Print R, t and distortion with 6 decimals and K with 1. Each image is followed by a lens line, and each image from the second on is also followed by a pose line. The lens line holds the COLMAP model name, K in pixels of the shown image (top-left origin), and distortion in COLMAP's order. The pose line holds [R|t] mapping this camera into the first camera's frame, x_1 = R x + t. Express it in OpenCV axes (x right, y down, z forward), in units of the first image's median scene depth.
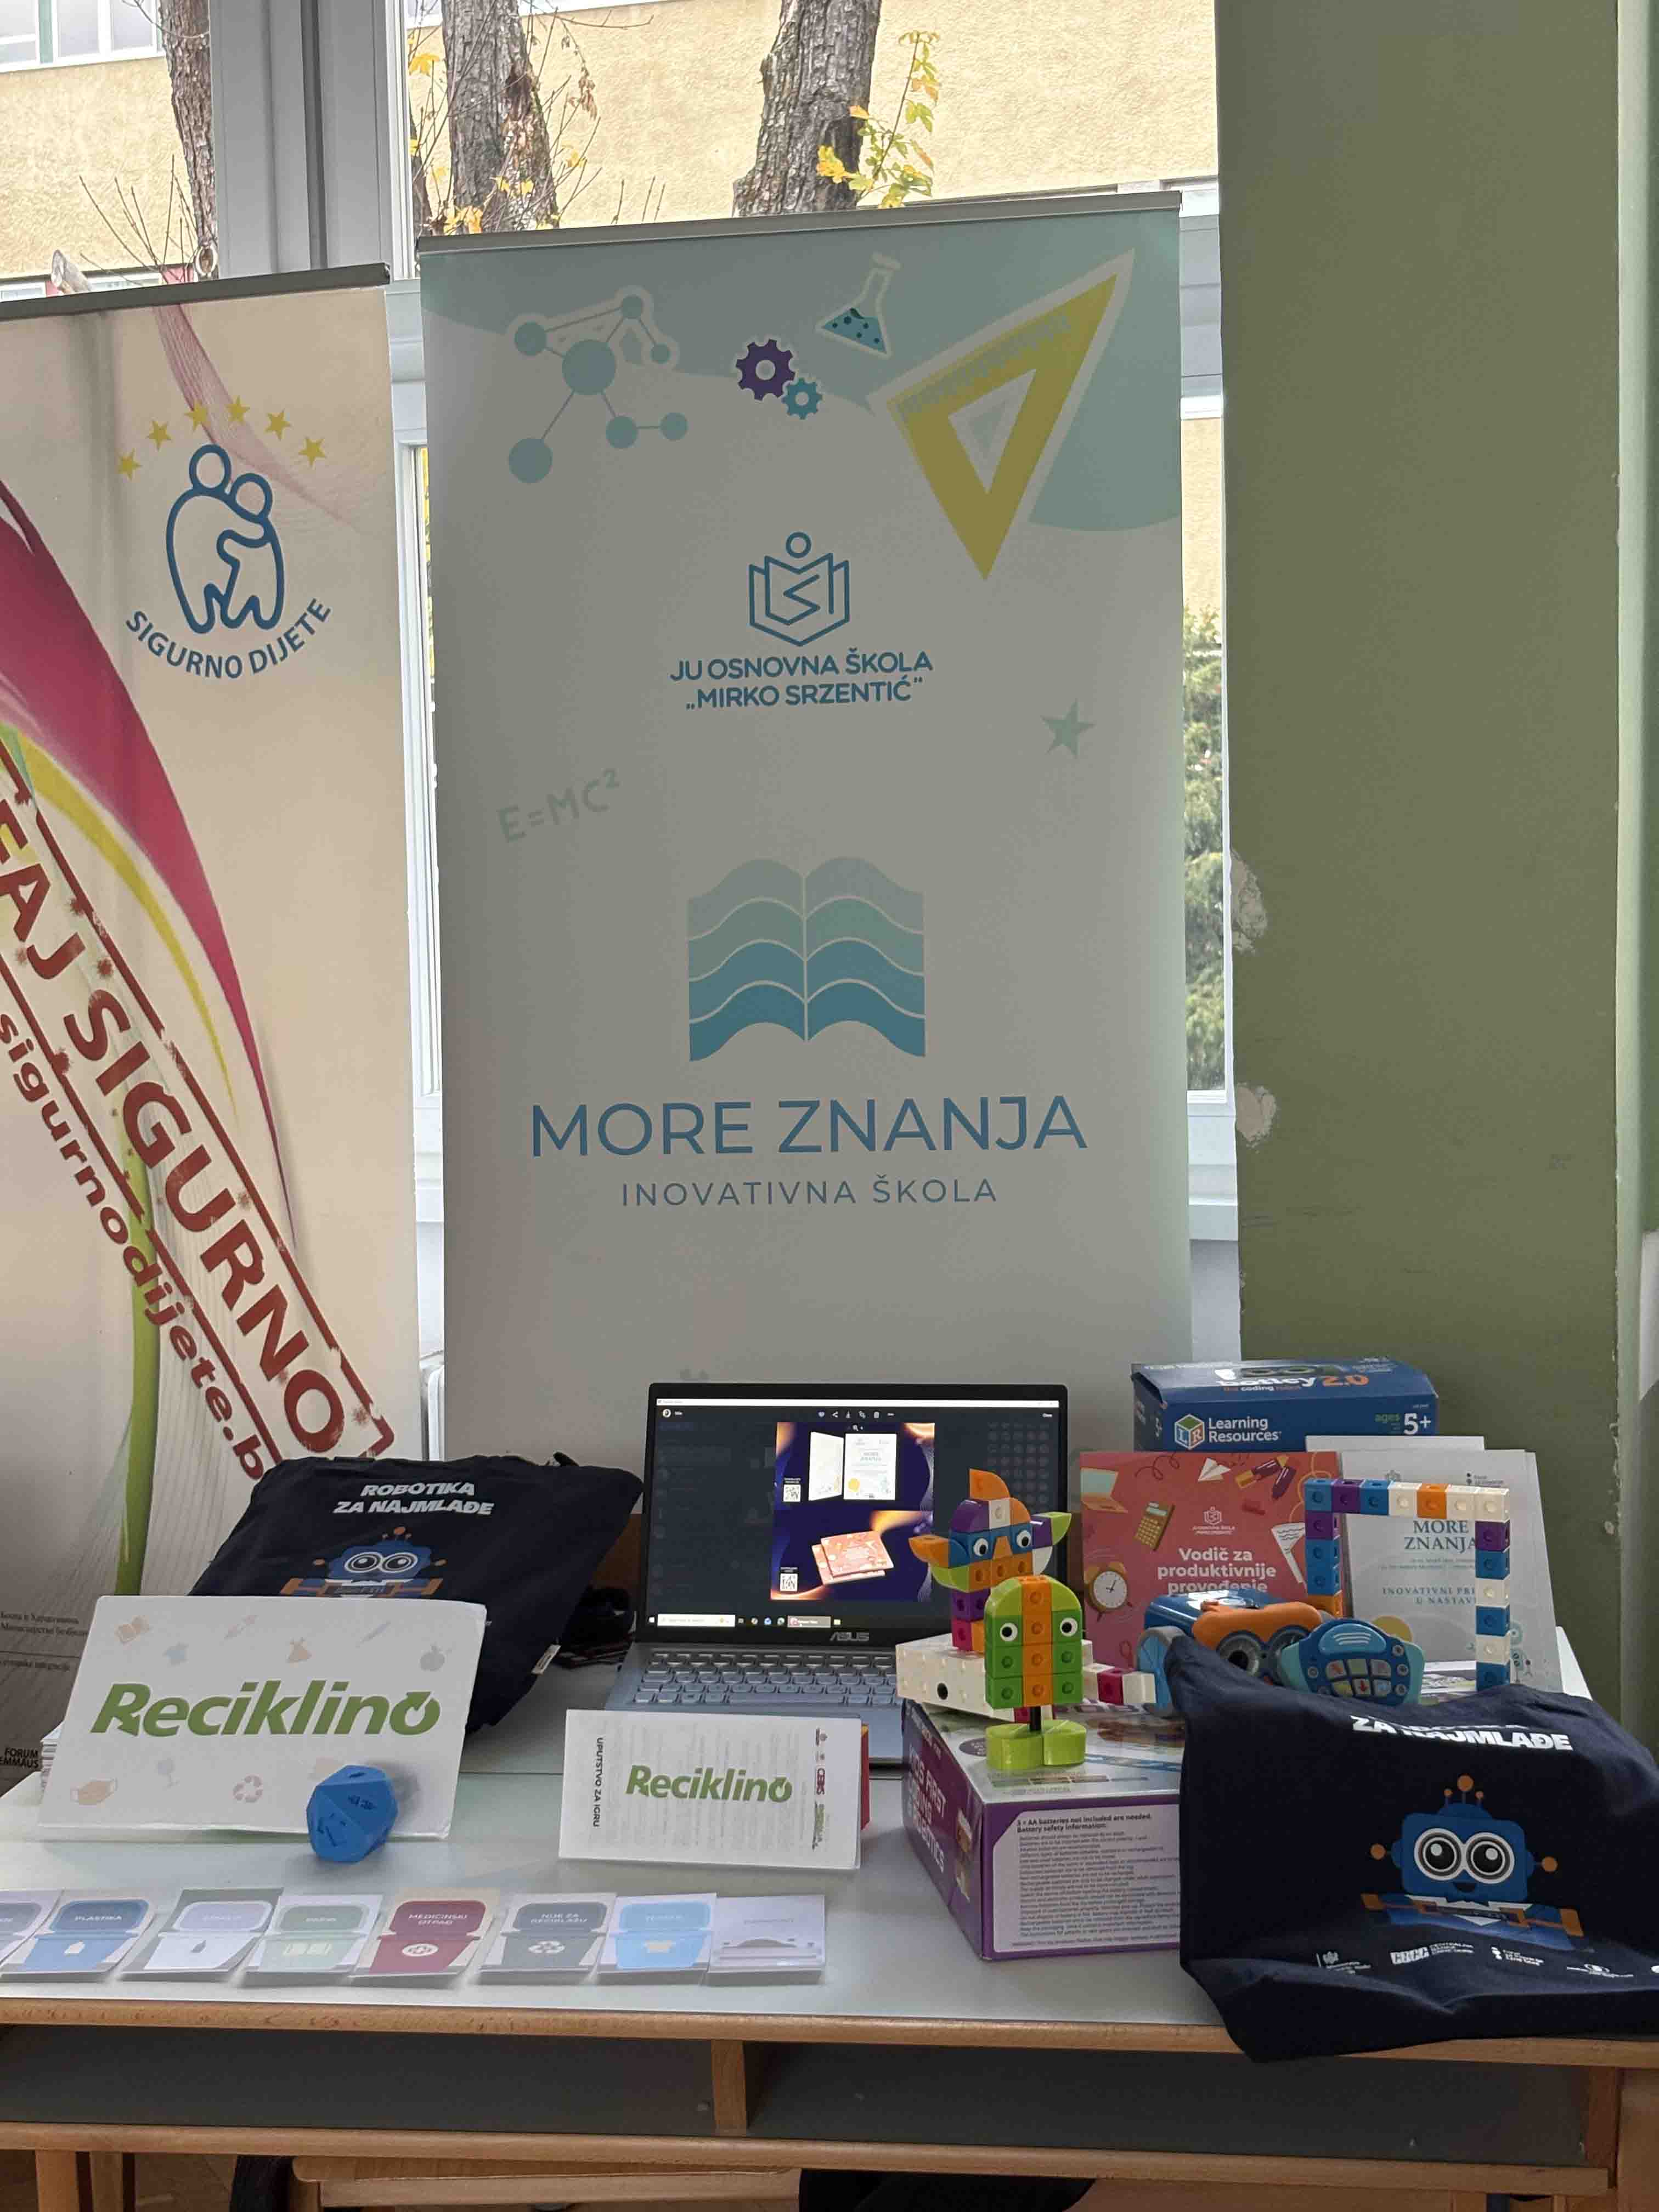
lens RADIAL K [[3861.1, 0, 829.5], [0, 3861.1, 1106.0], [0, 0, 1]] dist [0.477286, -0.042163]
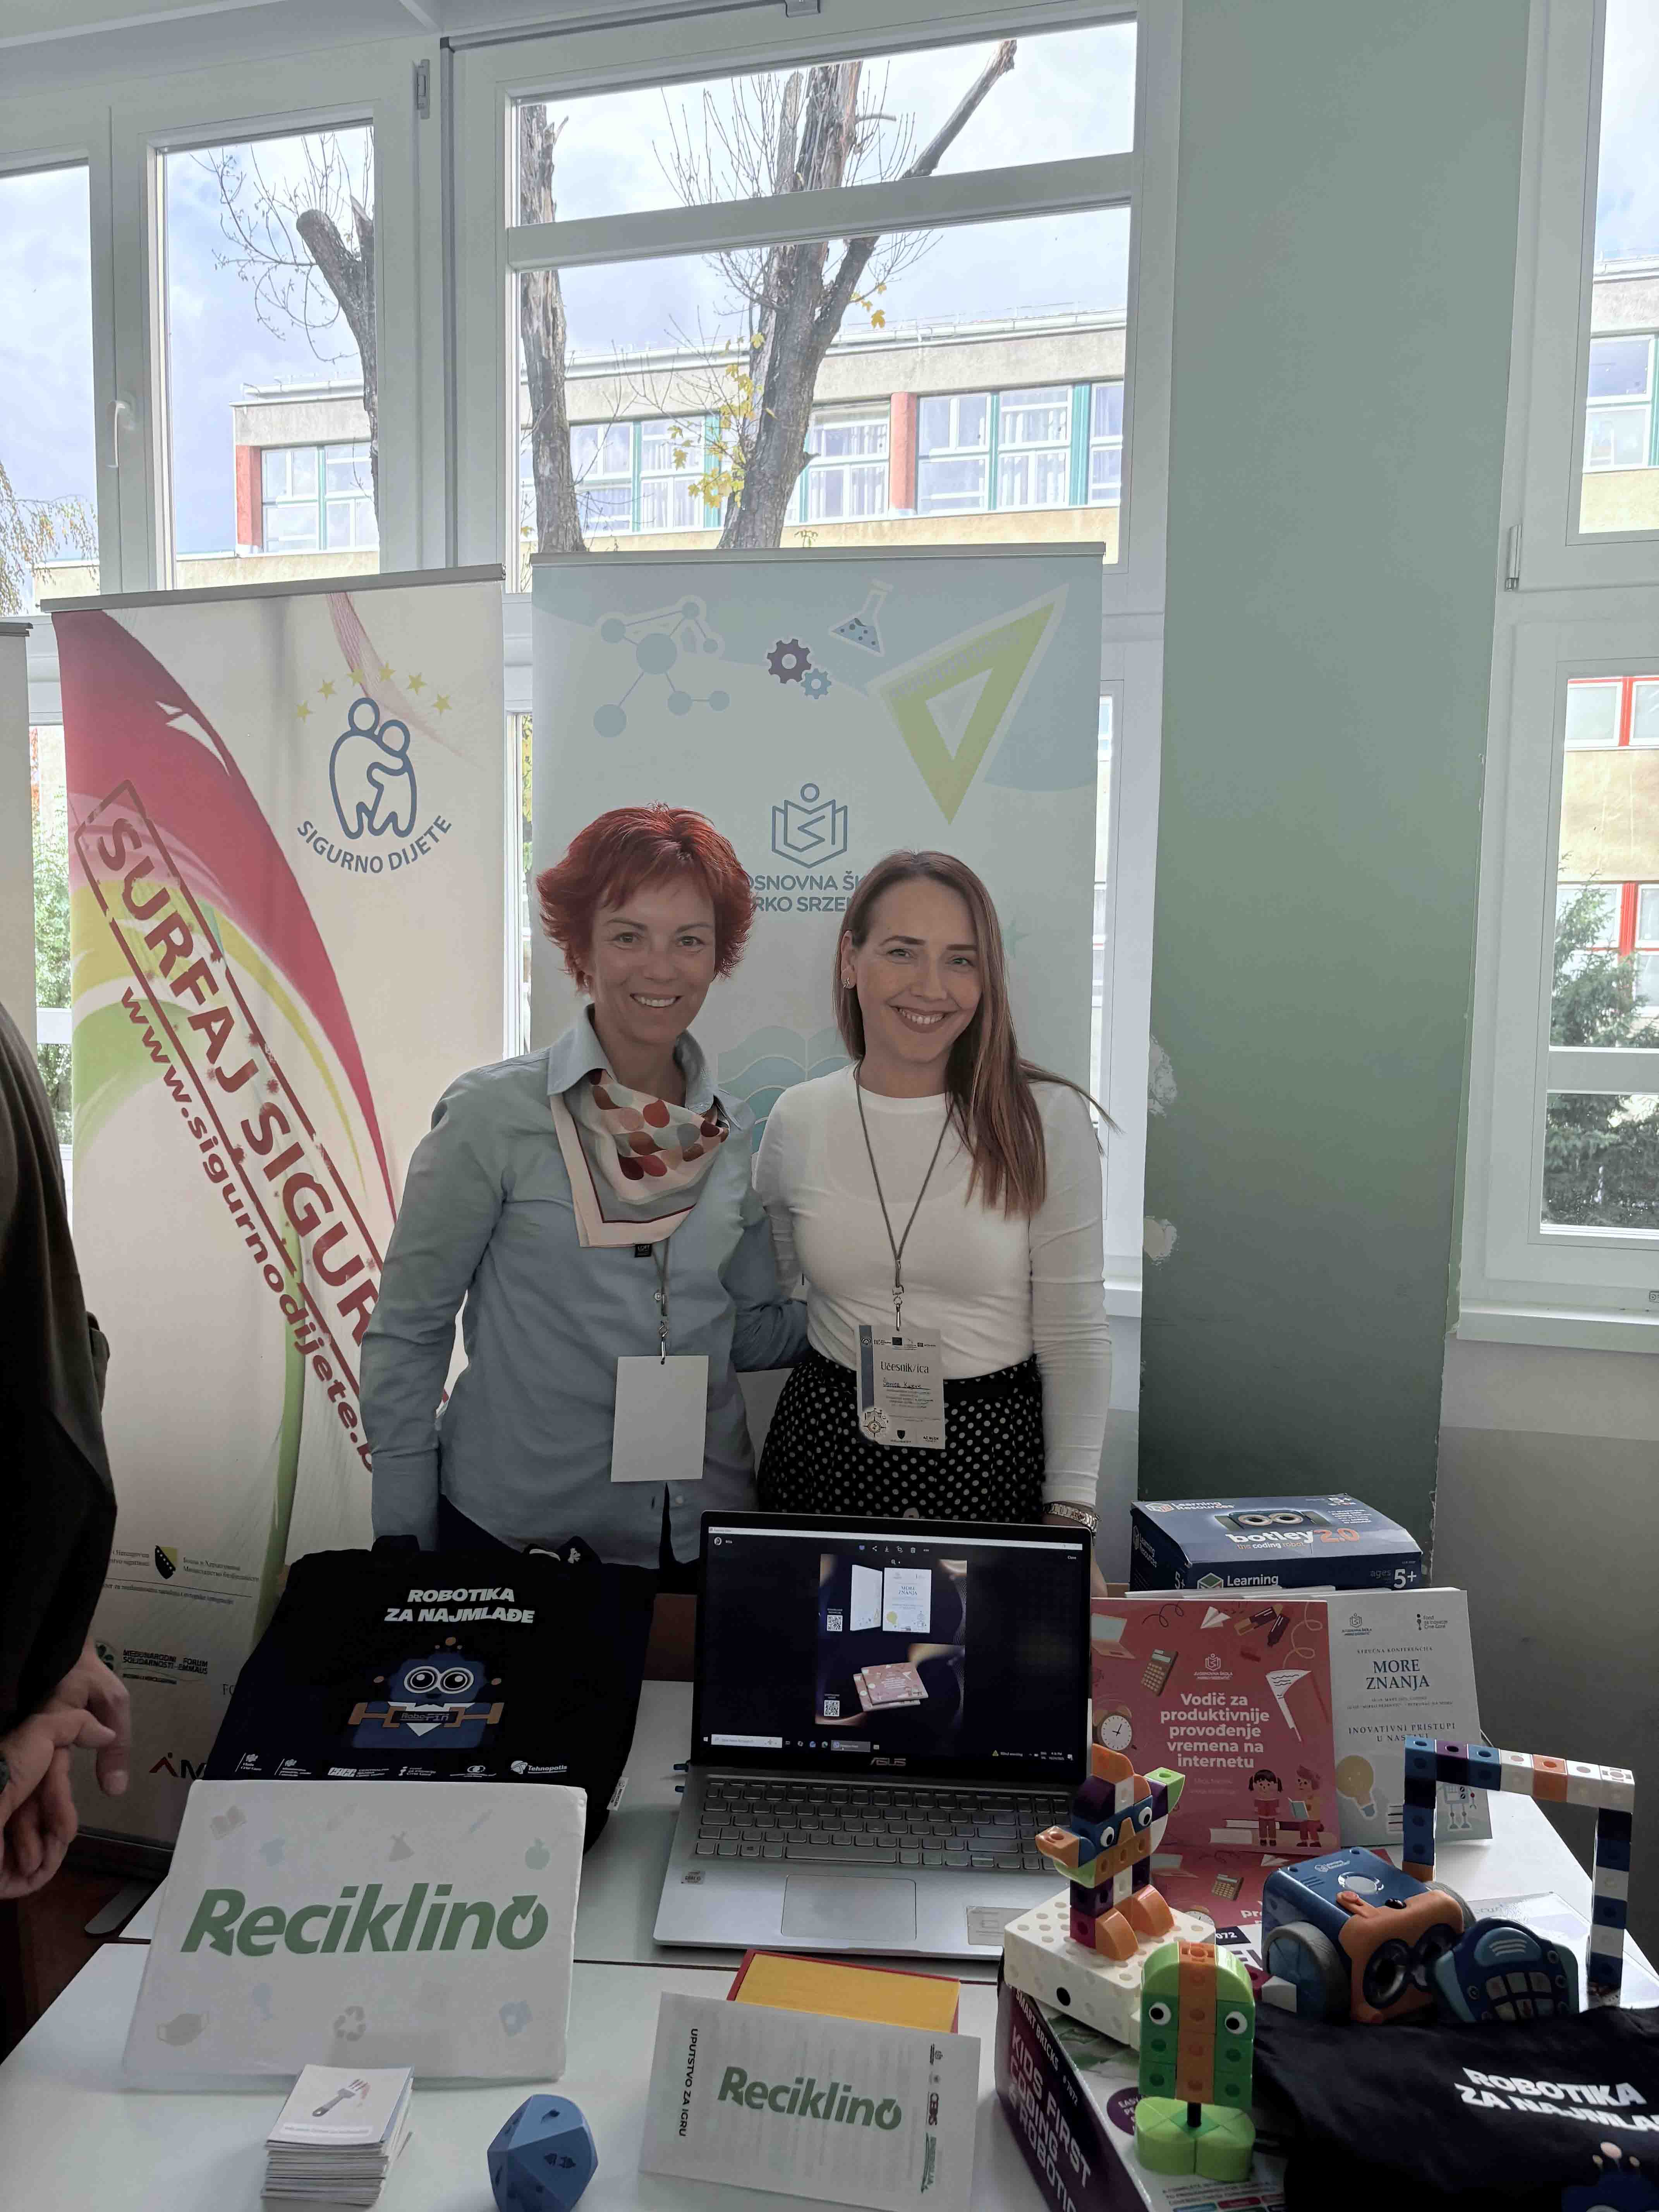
lens RADIAL K [[1648.8, 0, 829.5], [0, 1648.8, 1106.0], [0, 0, 1]] dist [0.210683, -0.388386]
pose [[0.995477, 0.032756, 0.089177, -0.047911], [-0.034196, 0.999308, 0.014666, -0.044493], [-0.088635, -0.017649, 0.995908, 0.424962]]
